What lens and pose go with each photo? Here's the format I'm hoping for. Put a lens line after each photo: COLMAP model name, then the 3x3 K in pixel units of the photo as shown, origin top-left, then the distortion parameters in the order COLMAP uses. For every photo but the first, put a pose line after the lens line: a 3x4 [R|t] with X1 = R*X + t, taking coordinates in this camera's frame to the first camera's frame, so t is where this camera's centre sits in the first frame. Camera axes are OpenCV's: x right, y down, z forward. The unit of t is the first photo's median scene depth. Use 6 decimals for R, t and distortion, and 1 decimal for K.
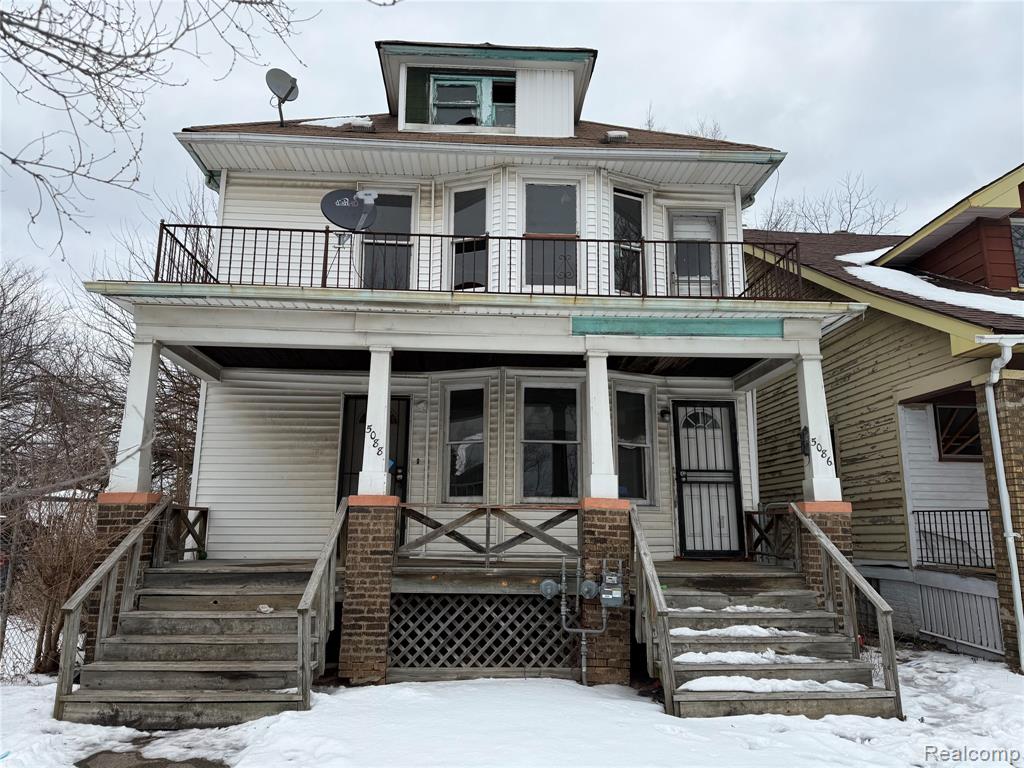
lens RADIAL K [[716.2, 0, 511.9], [0, 716.2, 384.2], [0, 0, 1]] dist [-0.001943, -0.001583]
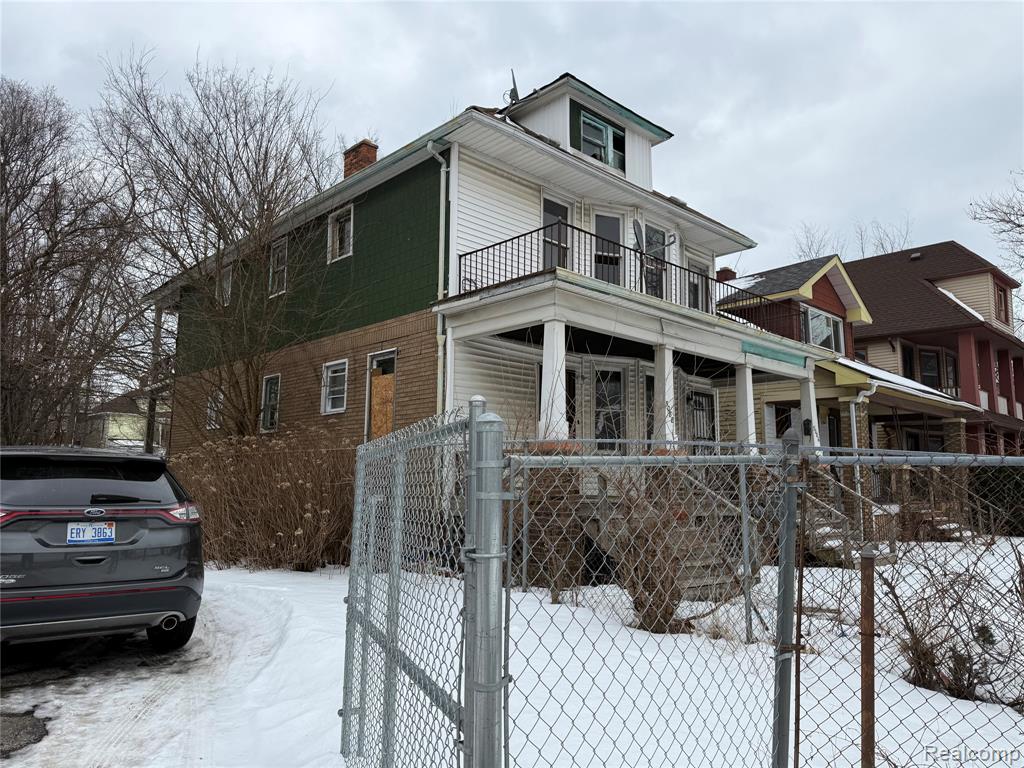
lens RADIAL K [[716.2, 0, 512.4], [0, 716.2, 384.5], [0, 0, 1]] dist [-0.001943, -0.001583]
pose [[0.766863, 0.090141, 0.635449, -1.026266], [-0.135562, 0.990500, 0.023092, 0.025803], [-0.627330, -0.103851, 0.771798, 0.076499]]
